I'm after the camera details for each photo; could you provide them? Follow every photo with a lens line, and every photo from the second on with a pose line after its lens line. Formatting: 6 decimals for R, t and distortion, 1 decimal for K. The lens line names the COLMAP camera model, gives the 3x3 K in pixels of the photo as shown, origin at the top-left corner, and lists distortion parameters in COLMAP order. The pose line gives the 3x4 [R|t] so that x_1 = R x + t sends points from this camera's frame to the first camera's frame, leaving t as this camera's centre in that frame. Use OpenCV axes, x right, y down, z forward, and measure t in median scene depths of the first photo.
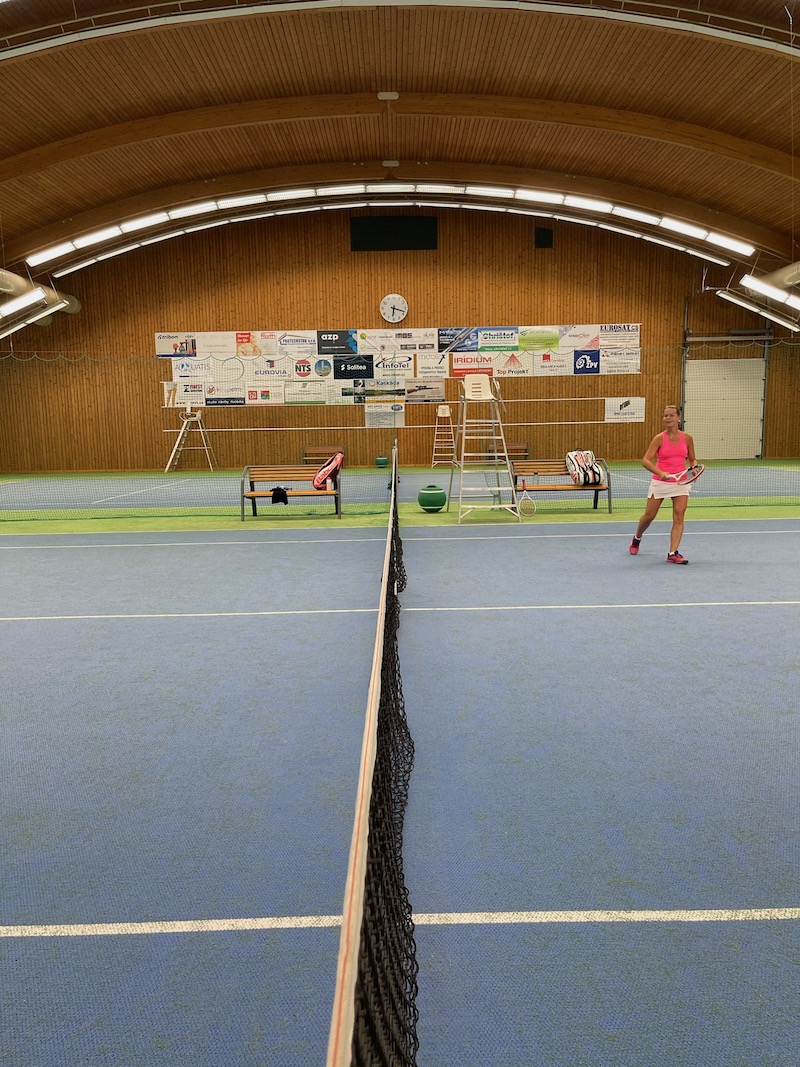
lens RADIAL K [[771.1, 0, 390.6], [0, 771.1, 533.9], [0, 0, 1]] dist [0.060265, -0.074865]
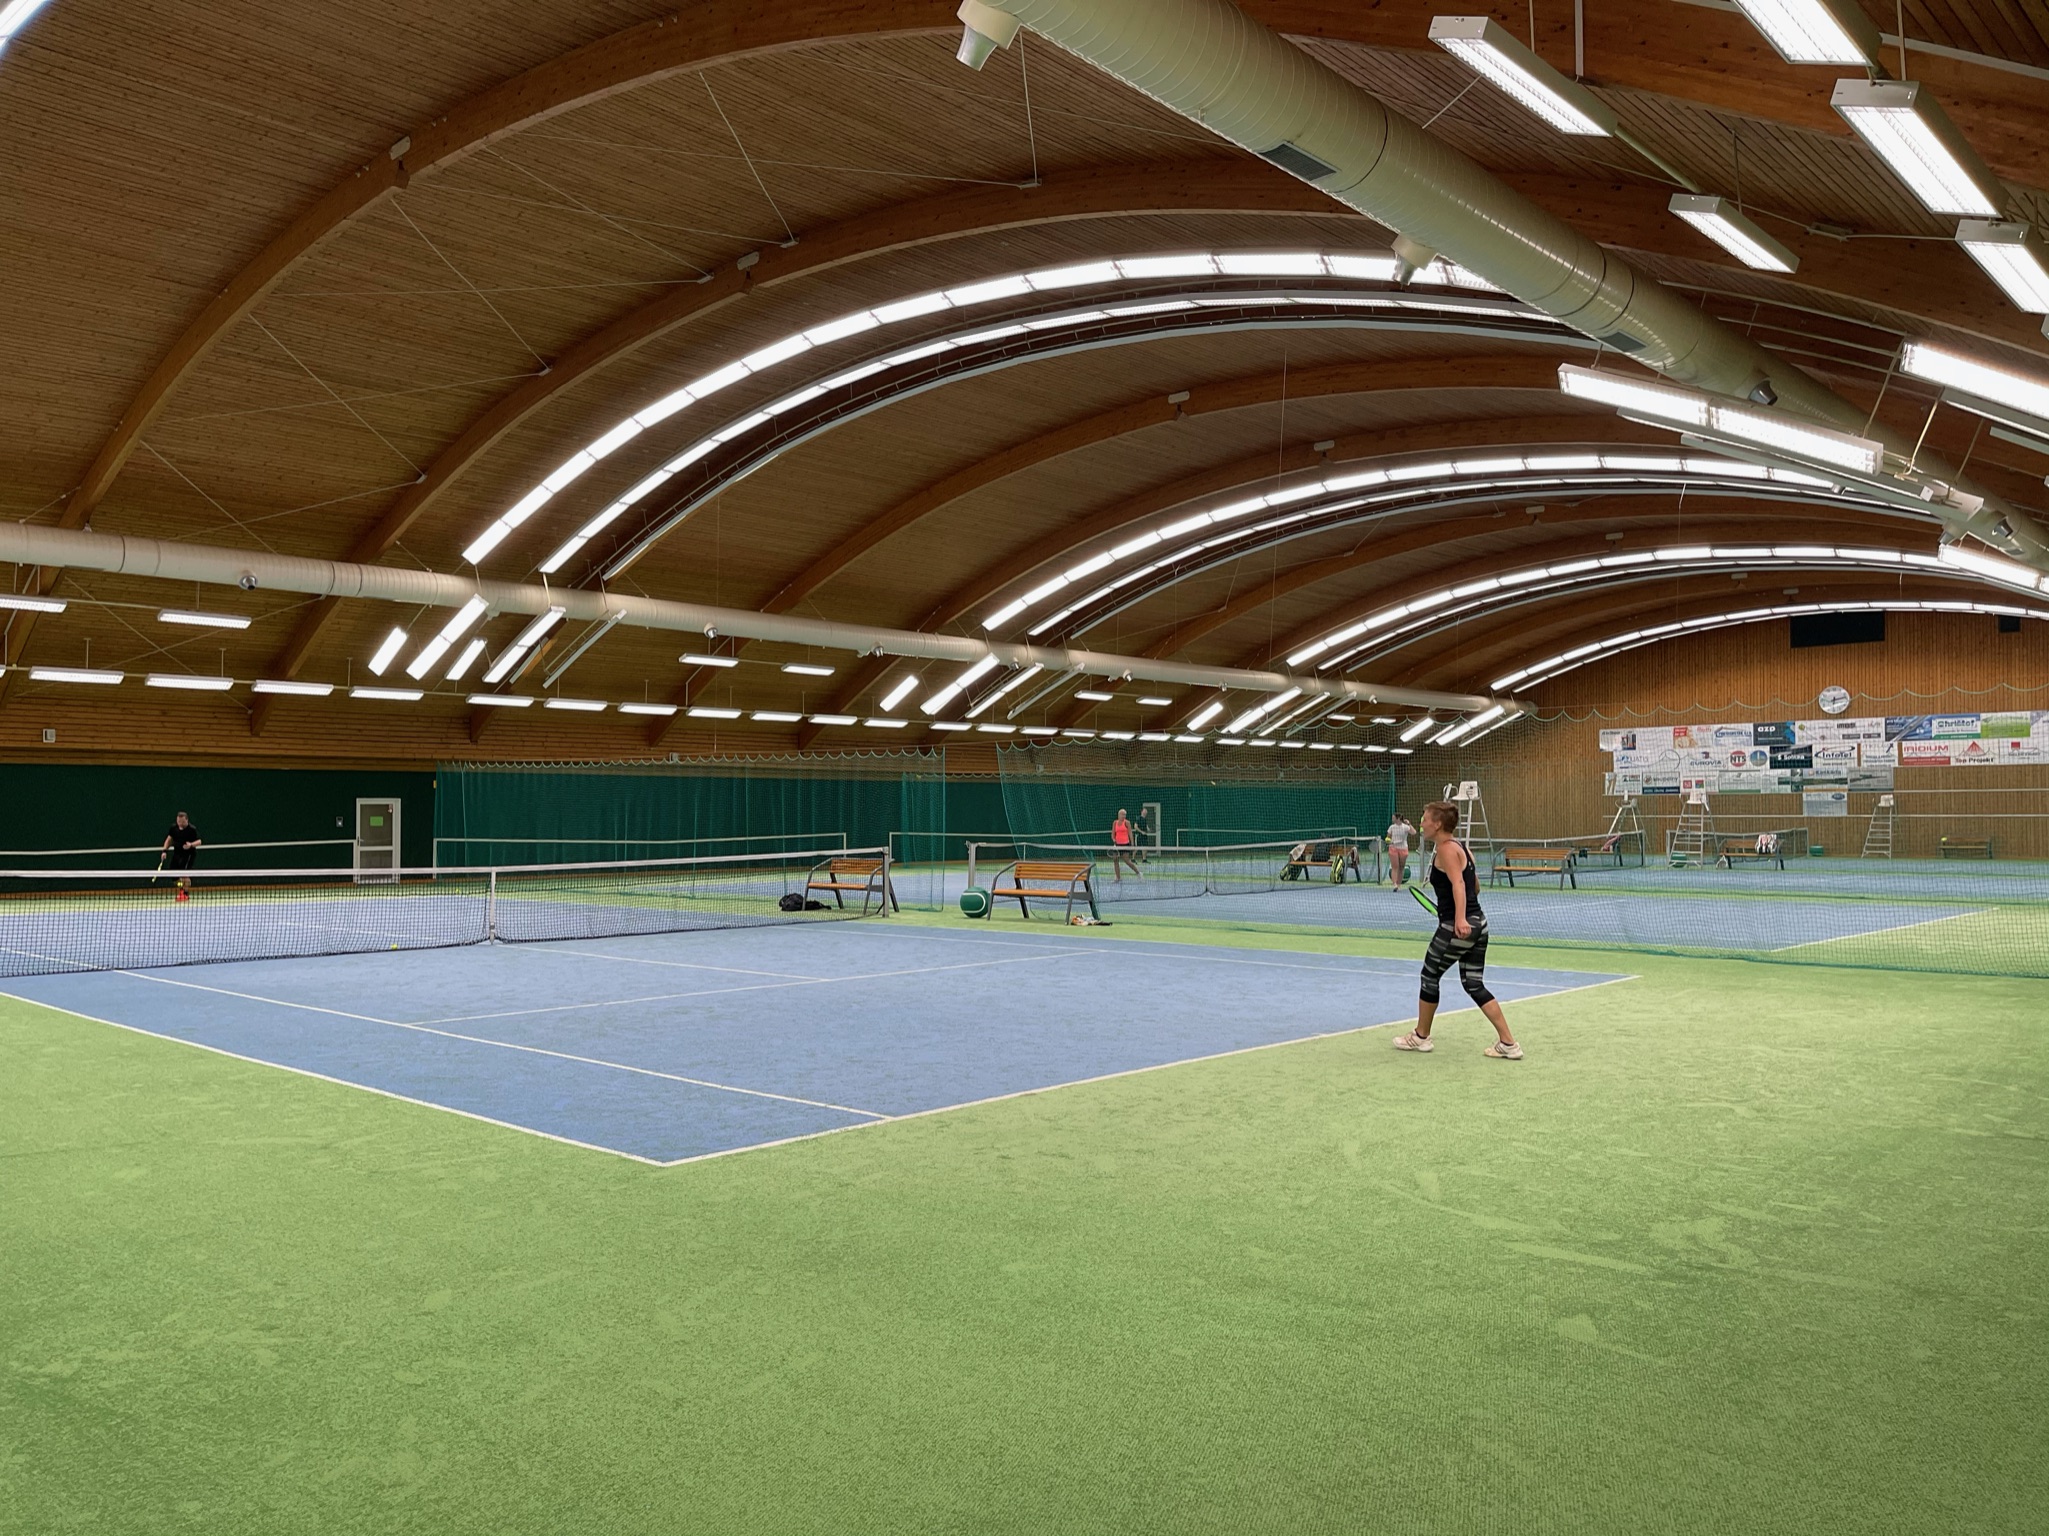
lens RADIAL K [[1480.9, 0, 1045.3], [0, 1480.9, 747.0], [0, 0, 1]] dist [0.060265, -0.074865]
pose [[0.725266, -0.015011, -0.688305, 0.596024], [-0.105421, 0.985551, -0.132576, 0.135614], [0.680349, 0.168714, 0.713204, -1.073794]]
